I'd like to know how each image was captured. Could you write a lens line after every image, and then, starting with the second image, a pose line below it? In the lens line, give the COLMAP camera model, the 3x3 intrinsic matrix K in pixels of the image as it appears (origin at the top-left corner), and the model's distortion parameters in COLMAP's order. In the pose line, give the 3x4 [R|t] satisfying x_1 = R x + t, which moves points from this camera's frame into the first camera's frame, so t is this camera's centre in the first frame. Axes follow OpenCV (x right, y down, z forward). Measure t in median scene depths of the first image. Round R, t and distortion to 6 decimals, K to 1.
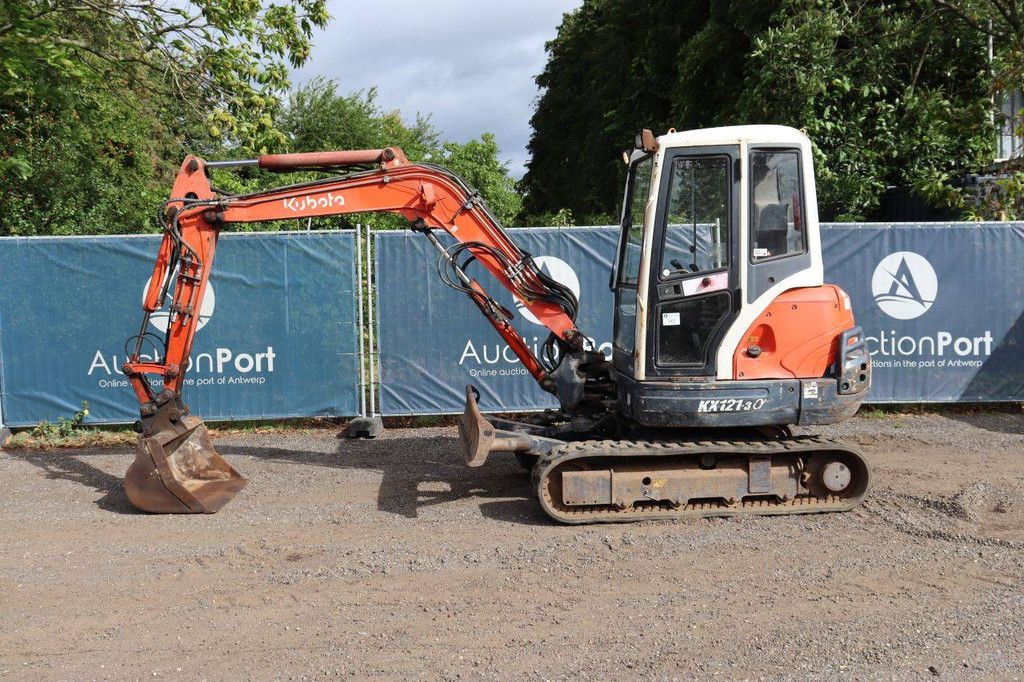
lens RADIAL K [[1010.7, 0, 512.0], [0, 1010.7, 341.0], [0, 0, 1]] dist [-0.116986, 0.179551]
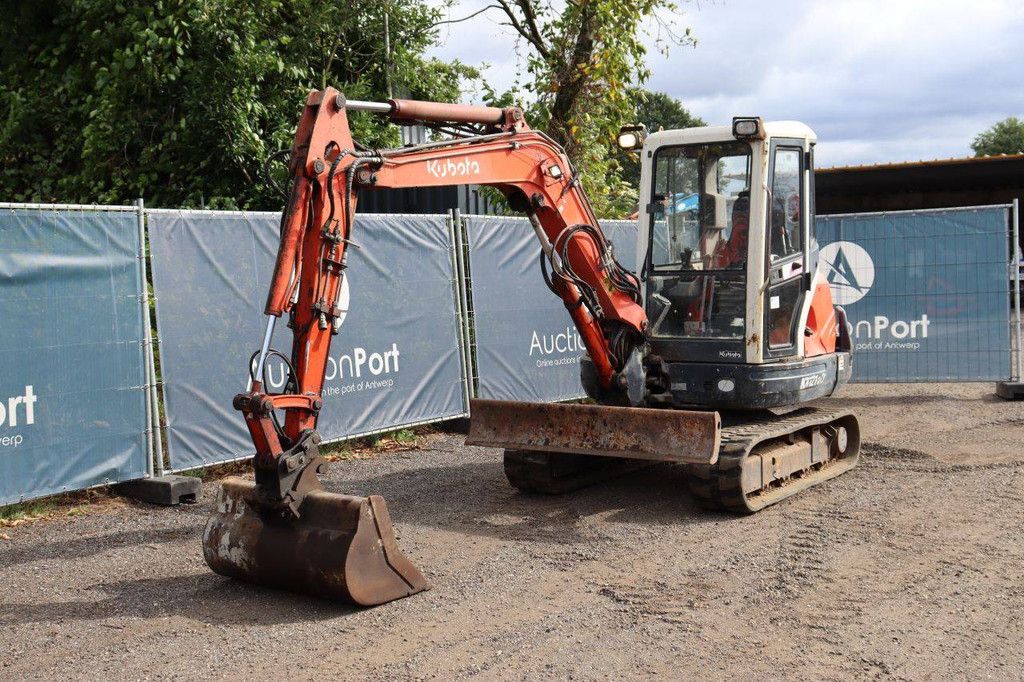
lens RADIAL K [[1264.7, 0, 512.0], [0, 1264.7, 341.0], [0, 0, 1]] dist [-0.004308, 0.043605]
pose [[0.623643, -0.046087, 0.780350, -0.936260], [0.070386, 0.997516, 0.002661, -0.004221], [-0.778534, 0.053266, 0.625338, 0.362976]]
